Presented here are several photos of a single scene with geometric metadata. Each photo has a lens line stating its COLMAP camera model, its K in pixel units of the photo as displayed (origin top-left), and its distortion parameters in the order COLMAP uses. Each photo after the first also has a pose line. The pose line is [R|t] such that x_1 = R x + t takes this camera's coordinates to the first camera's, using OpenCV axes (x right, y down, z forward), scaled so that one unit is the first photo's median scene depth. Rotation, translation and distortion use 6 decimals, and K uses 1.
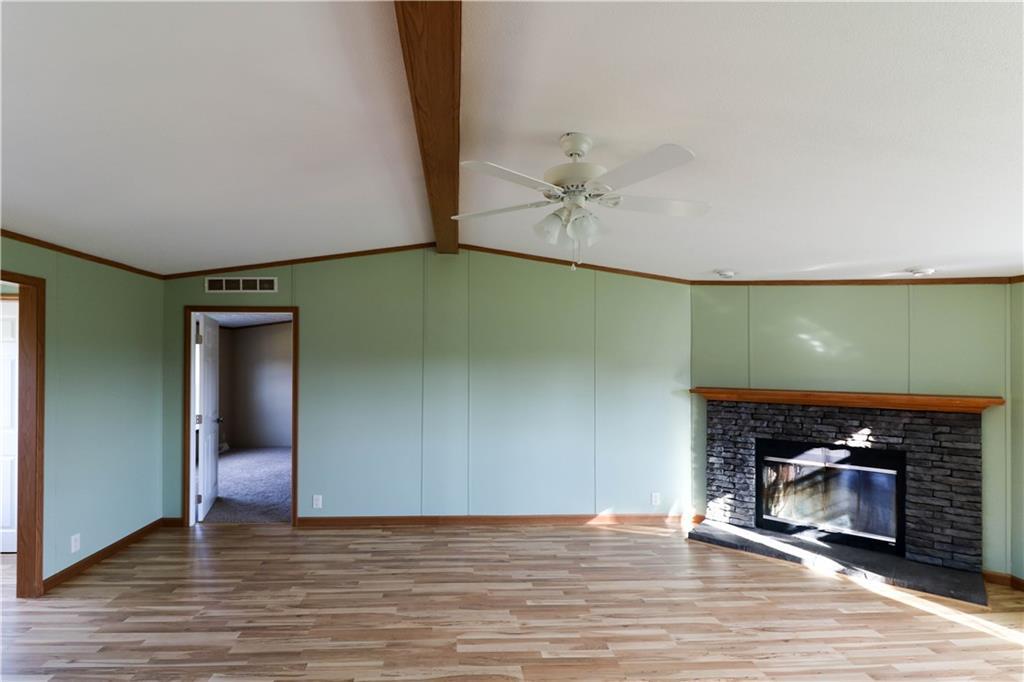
lens RADIAL K [[511.2, 0, 512.0], [0, 511.2, 355.1], [0, 0, 1]] dist [0.001154, -0.005290]
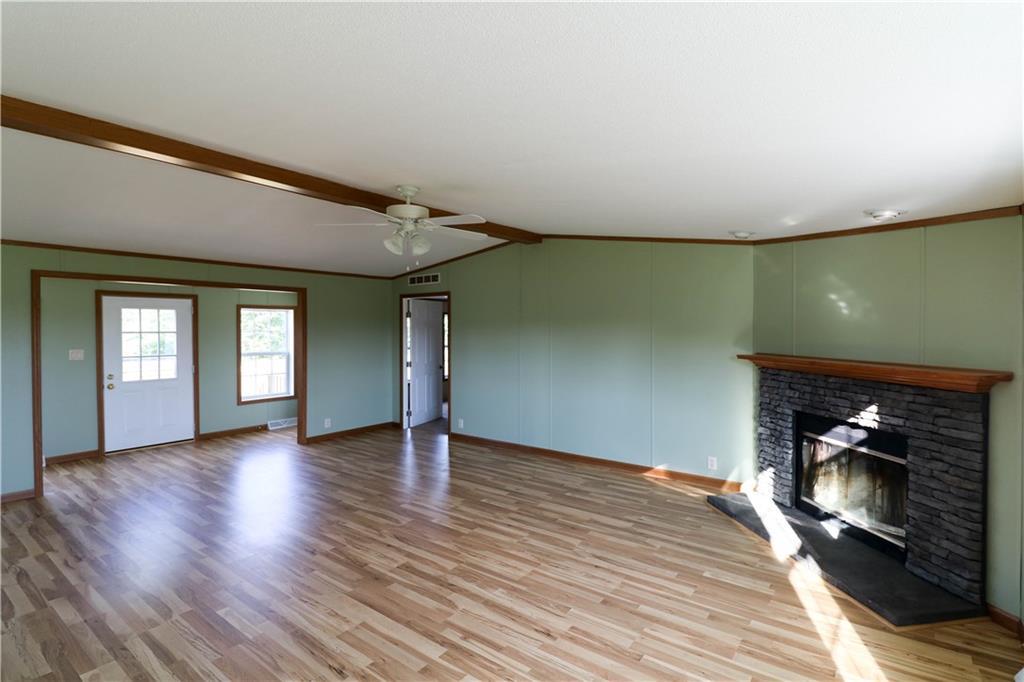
lens RADIAL K [[483.7, 0, 511.4], [0, 483.7, 324.2], [0, 0, 1]] dist [-0.005806, -0.001394]
pose [[0.777713, -0.010399, -0.628534, 0.680086], [0.013664, 0.999907, 0.000363, 0.002776], [0.628471, -0.008871, 0.777782, 0.017569]]
